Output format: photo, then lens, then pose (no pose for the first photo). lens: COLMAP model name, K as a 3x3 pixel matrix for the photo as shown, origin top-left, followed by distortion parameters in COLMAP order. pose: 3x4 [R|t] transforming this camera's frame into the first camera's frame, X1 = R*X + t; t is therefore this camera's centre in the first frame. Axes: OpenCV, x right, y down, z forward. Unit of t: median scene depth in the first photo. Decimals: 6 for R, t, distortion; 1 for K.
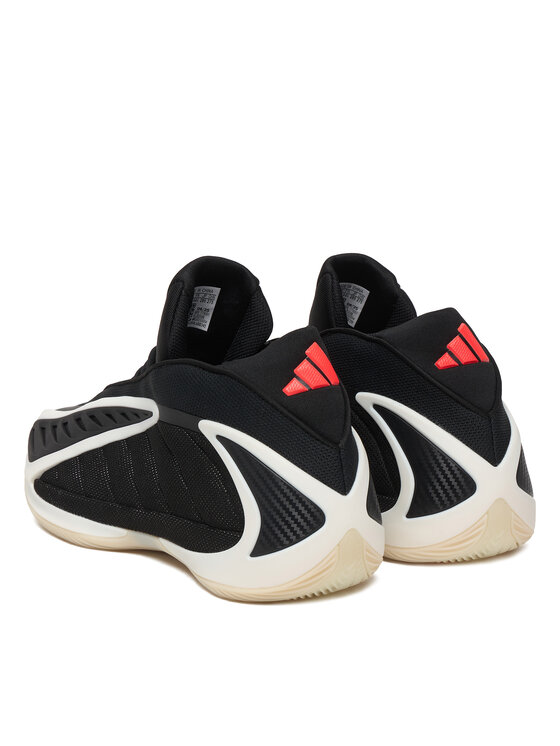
lens RADIAL K [[1542.1, 0, 280.0], [0, 1542.1, 373.0], [0, 0, 1]] dist [0.024098, 0.076310]
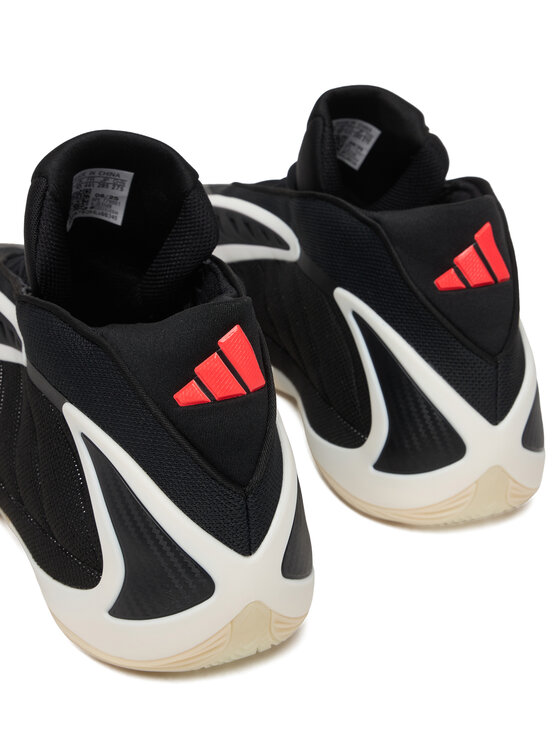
lens RADIAL K [[1395.3, 0, 316.7], [0, 1395.3, 373.3], [0, 0, 1]] dist [0.643646, 0.008185]
pose [[0.993449, 0.114014, -0.007751, 0.054114], [-0.108715, 0.963820, 0.243377, -0.124168], [0.035219, -0.240939, 0.969901, 0.325508]]
